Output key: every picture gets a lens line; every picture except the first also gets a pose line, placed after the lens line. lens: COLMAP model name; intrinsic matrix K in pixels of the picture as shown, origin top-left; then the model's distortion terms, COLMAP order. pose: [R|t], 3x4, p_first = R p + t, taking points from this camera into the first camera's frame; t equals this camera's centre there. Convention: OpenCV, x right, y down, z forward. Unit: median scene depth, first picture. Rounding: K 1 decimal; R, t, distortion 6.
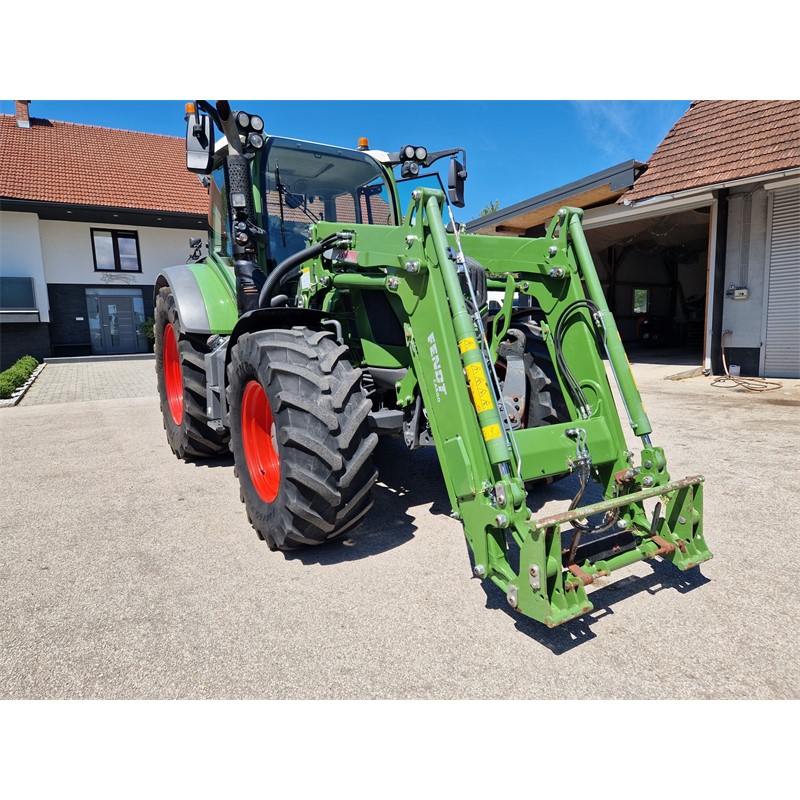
lens RADIAL K [[536.0, 0, 396.1], [0, 536.0, 399.9], [0, 0, 1]] dist [0.082115, -0.074488]
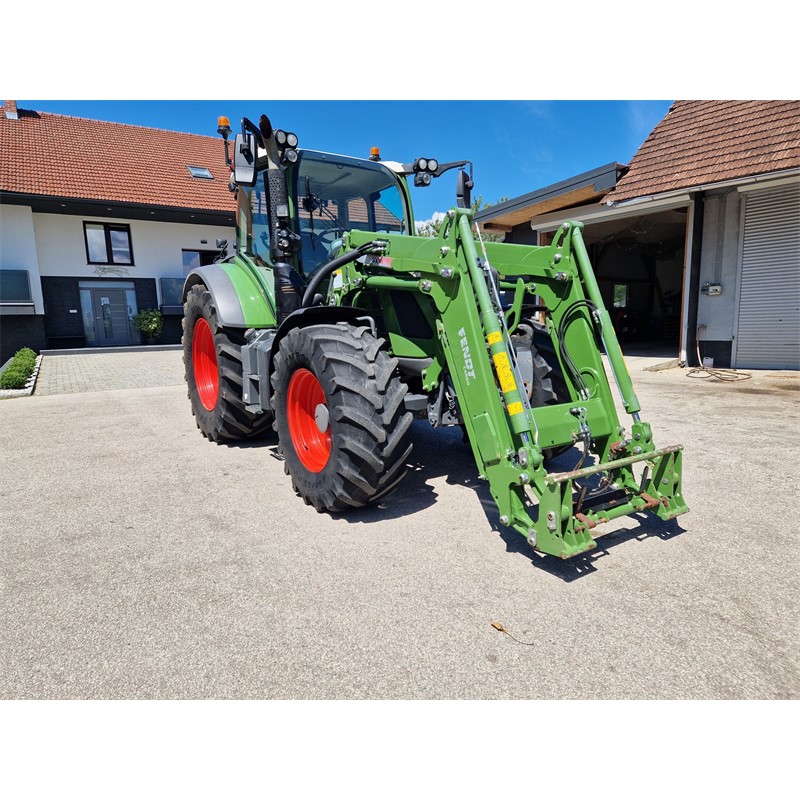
lens RADIAL K [[534.0, 0, 392.6], [0, 534.0, 401.6], [0, 0, 1]] dist [0.087522, -0.078718]
pose [[0.999567, -0.002017, 0.029352, -0.089355], [0.001536, 0.999864, 0.016430, 0.014836], [-0.029381, -0.016378, 0.999434, -0.144748]]
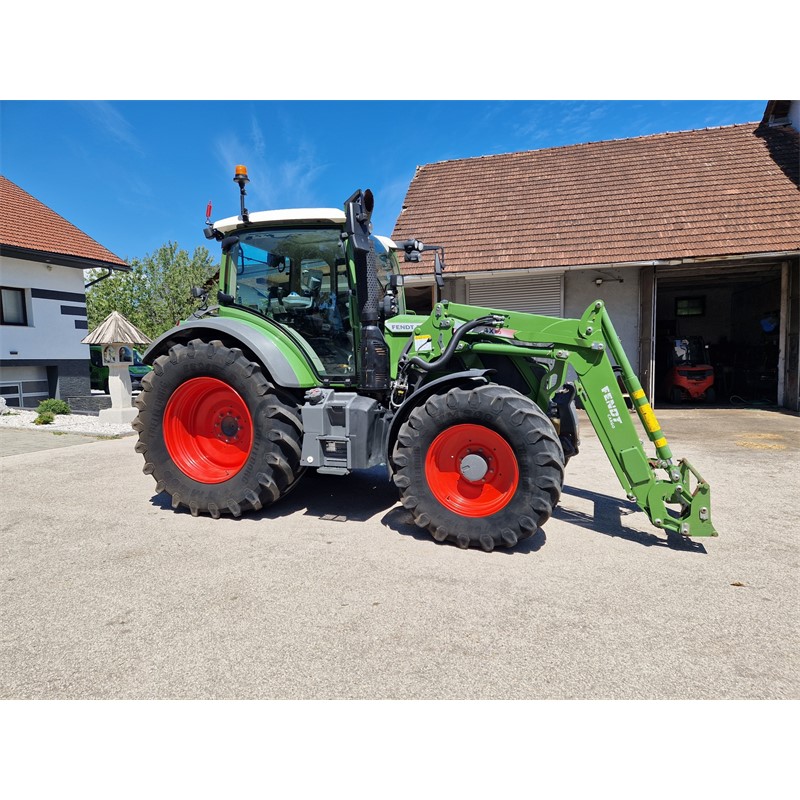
lens RADIAL K [[536.4, 0, 400.0], [0, 536.4, 400.0], [0, 0, 1]] dist [0.090993, -0.086711]
pose [[0.786608, -0.032045, 0.616621, -1.027776], [0.079031, 0.995663, -0.049075, -0.036617], [-0.612375, 0.087335, 0.785729, 0.059916]]
